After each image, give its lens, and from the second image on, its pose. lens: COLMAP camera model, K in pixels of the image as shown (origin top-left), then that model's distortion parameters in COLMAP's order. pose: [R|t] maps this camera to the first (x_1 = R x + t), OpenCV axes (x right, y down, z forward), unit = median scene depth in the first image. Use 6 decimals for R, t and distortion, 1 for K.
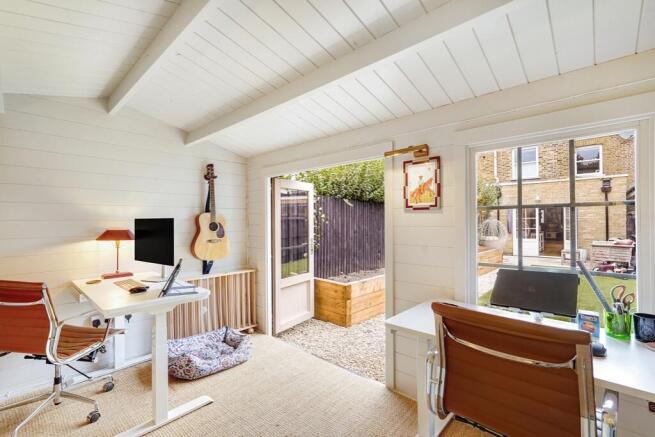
lens RADIAL K [[293.7, 0, 329.7], [0, 293.7, 219.4], [0, 0, 1]] dist [-0.000550, 0.001415]
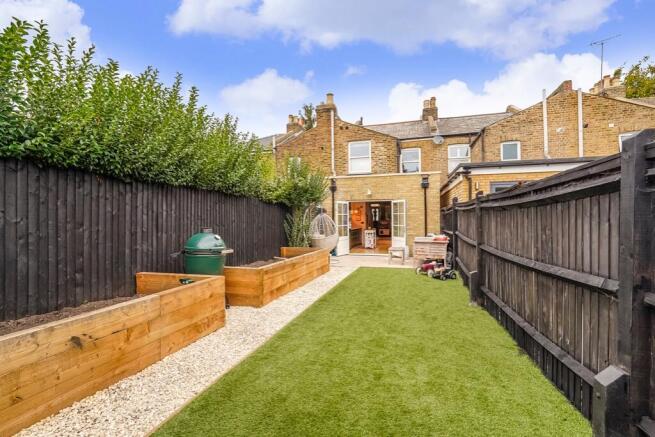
lens RADIAL K [[293.7, 0, 326.9], [0, 293.7, 220.0], [0, 0, 1]] dist [-0.000550, 0.001415]
pose [[0.901244, 0.002977, 0.433302, 0.212279], [-0.004590, 0.999986, 0.002677, 0.015337], [-0.433288, -0.004401, 0.901245, 0.250787]]
